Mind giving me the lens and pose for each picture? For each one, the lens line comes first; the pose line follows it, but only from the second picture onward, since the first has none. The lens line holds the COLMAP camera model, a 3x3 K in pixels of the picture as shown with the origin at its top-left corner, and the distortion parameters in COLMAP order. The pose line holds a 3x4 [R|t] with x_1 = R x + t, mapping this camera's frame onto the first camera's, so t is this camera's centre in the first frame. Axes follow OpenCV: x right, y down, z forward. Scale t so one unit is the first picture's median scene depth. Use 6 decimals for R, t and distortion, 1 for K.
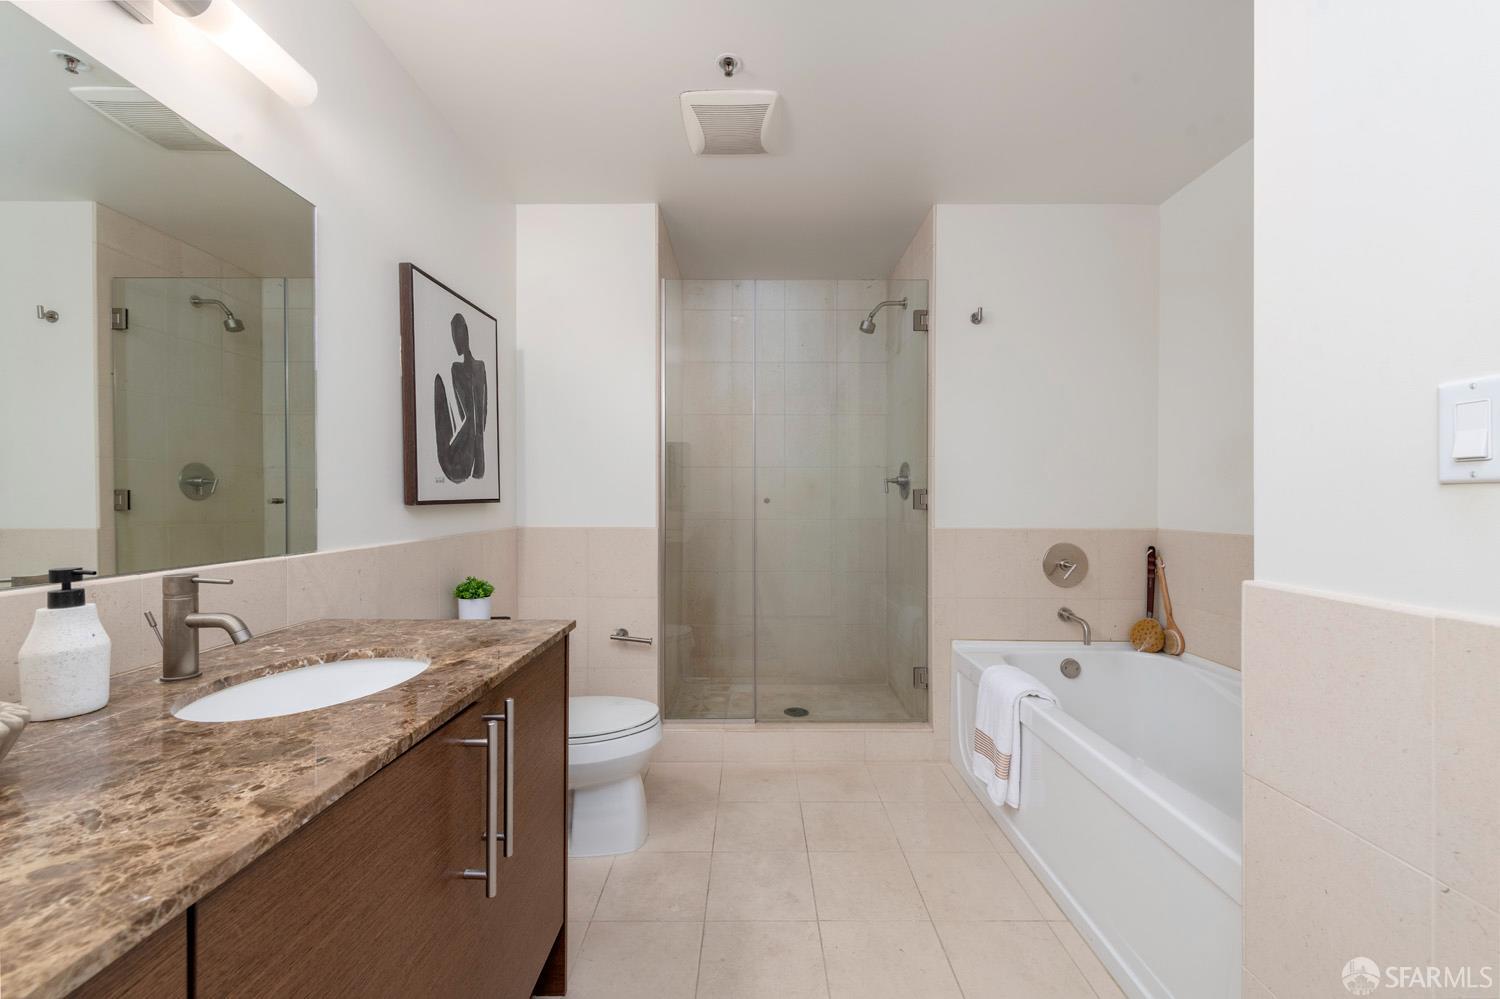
lens RADIAL K [[582.1, 0, 750.6], [0, 582.1, 514.6], [0, 0, 1]] dist [0.000925, -0.003368]
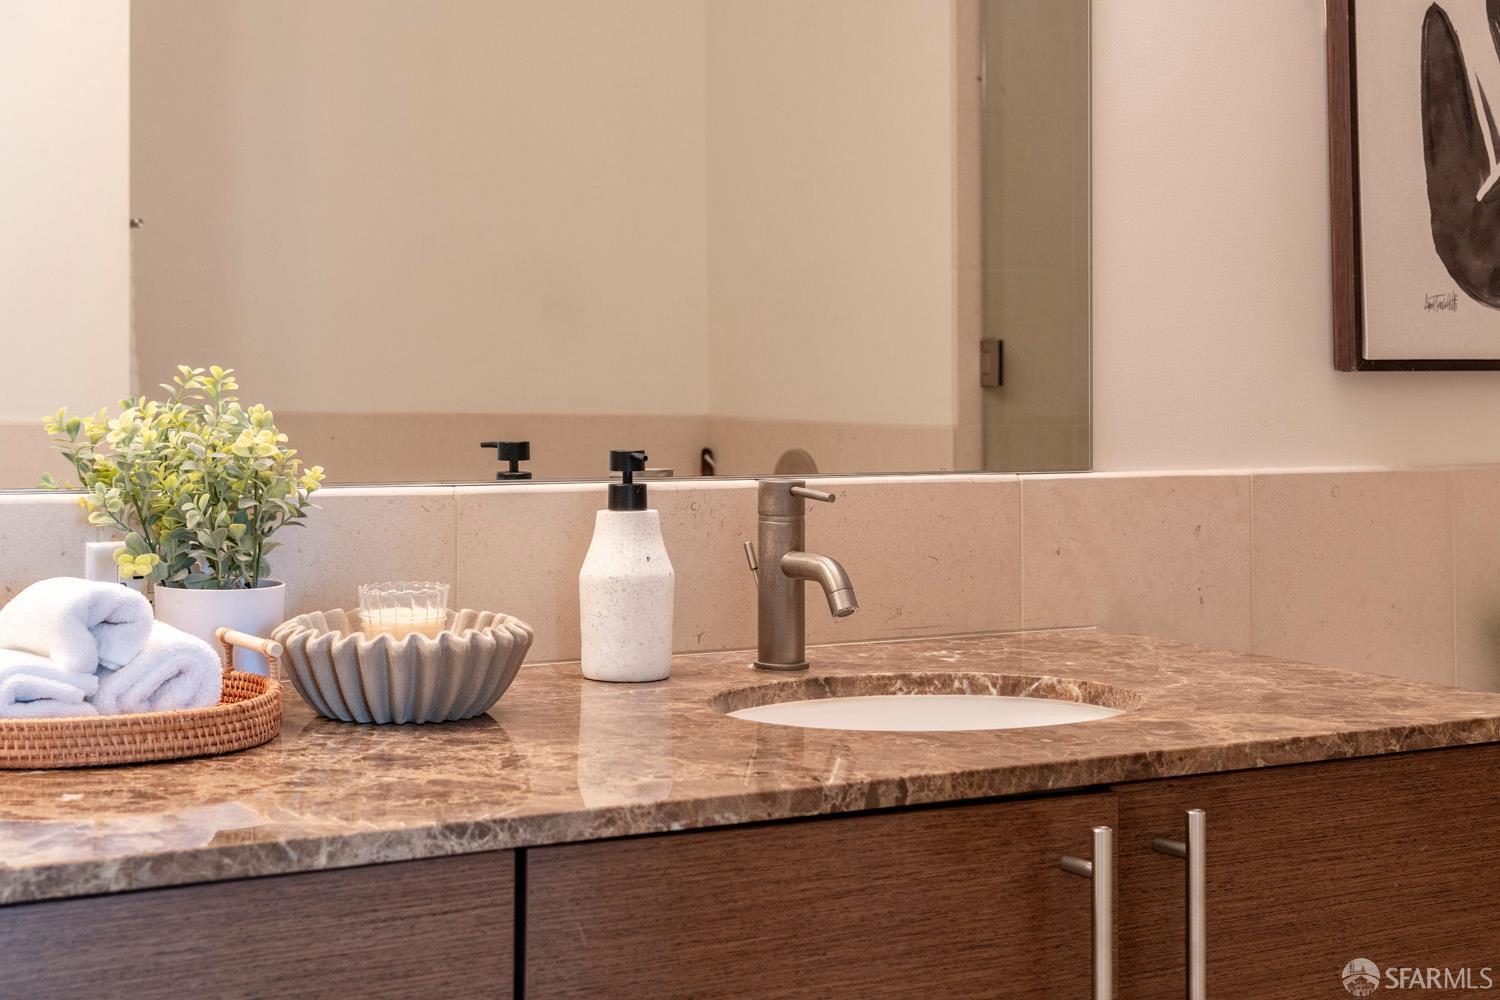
lens RADIAL K [[2314.8, 0, 750.0], [0, 2314.8, 500.0], [0, 0, 1]] dist [0.008067, 0.046895]
pose [[0.510542, 0.052548, -0.858245, 0.960280], [-0.033420, 0.998589, 0.041261, 0.034492], [0.859203, 0.007617, 0.511578, -0.166729]]
